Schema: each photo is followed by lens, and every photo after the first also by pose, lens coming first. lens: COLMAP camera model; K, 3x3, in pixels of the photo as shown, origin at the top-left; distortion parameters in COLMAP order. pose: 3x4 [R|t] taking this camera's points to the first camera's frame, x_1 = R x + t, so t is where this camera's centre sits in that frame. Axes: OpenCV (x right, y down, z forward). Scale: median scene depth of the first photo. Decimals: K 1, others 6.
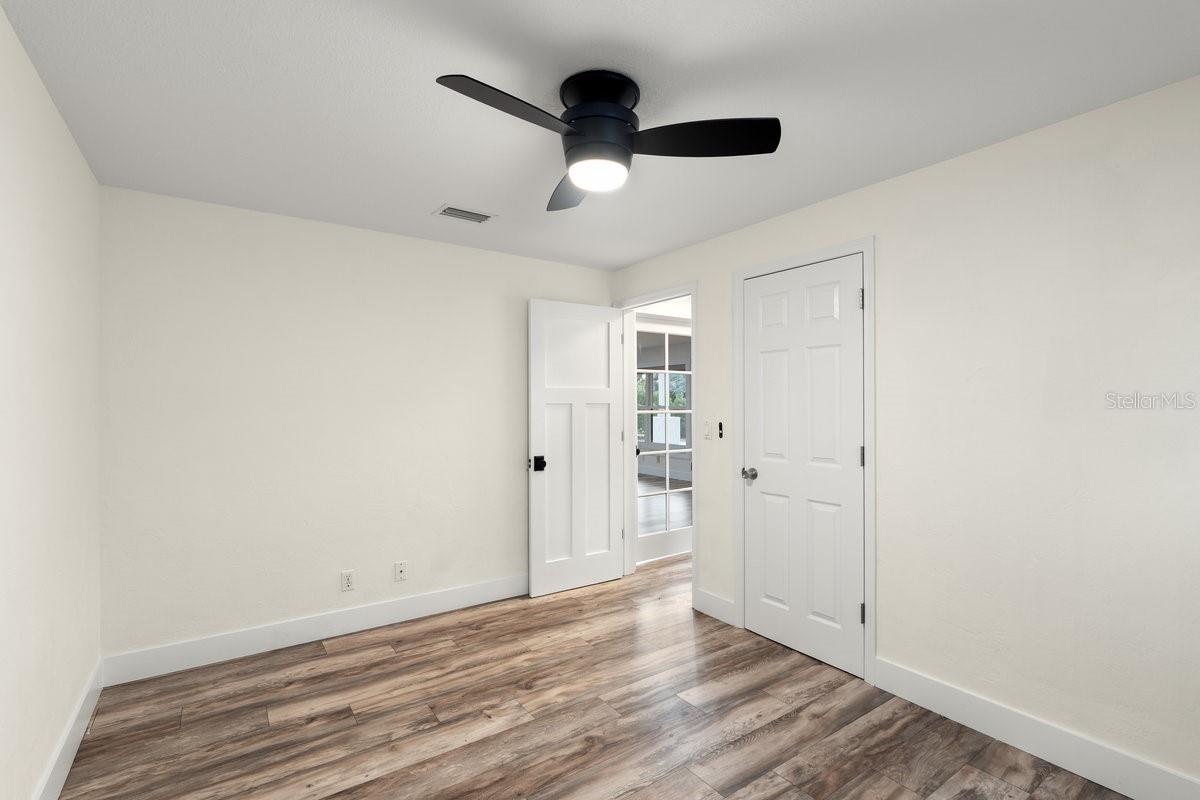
lens RADIAL K [[545.6, 0, 598.5], [0, 545.6, 401.3], [0, 0, 1]] dist [-0.003982, 0.000328]
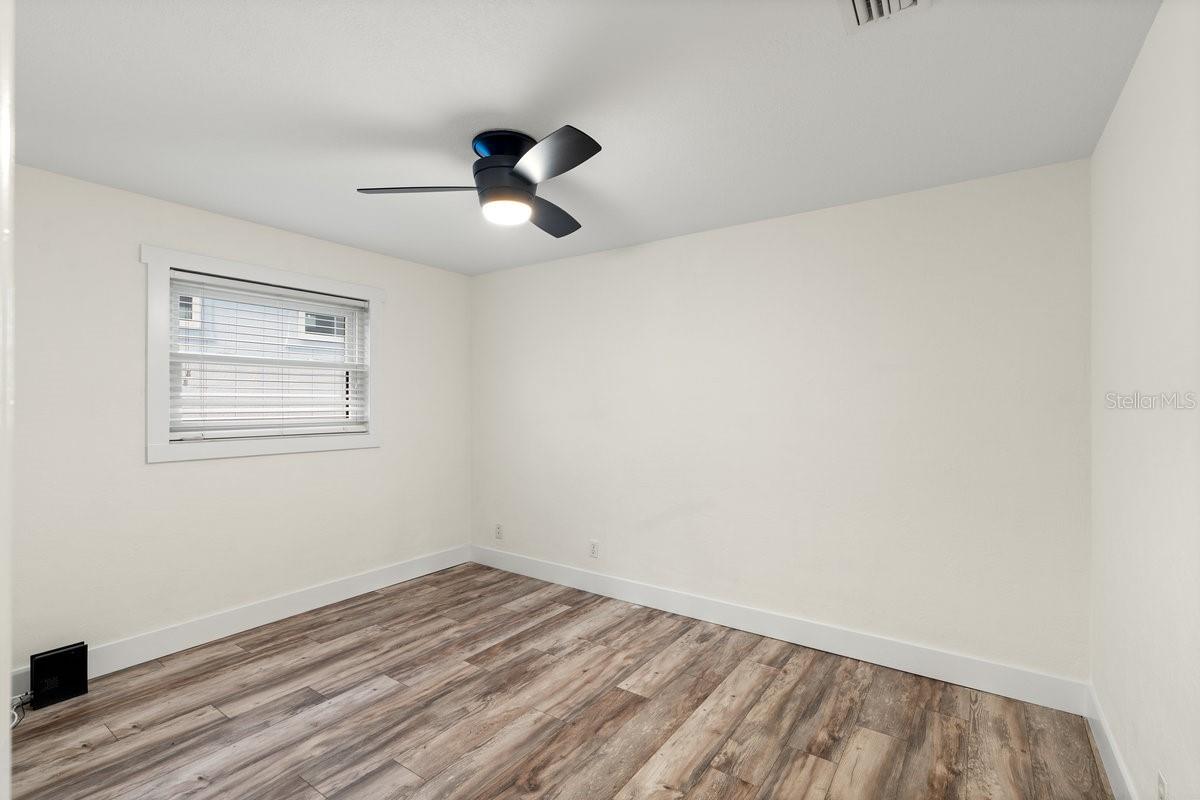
lens RADIAL K [[545.6, 0, 600.7], [0, 545.6, 400.6], [0, 0, 1]] dist [-0.003982, 0.000328]
pose [[-0.940824, -0.002747, -0.338885, 0.184948], [-0.001382, 0.999990, -0.004269, 0.010226], [0.338893, -0.003548, -0.940818, 1.907370]]
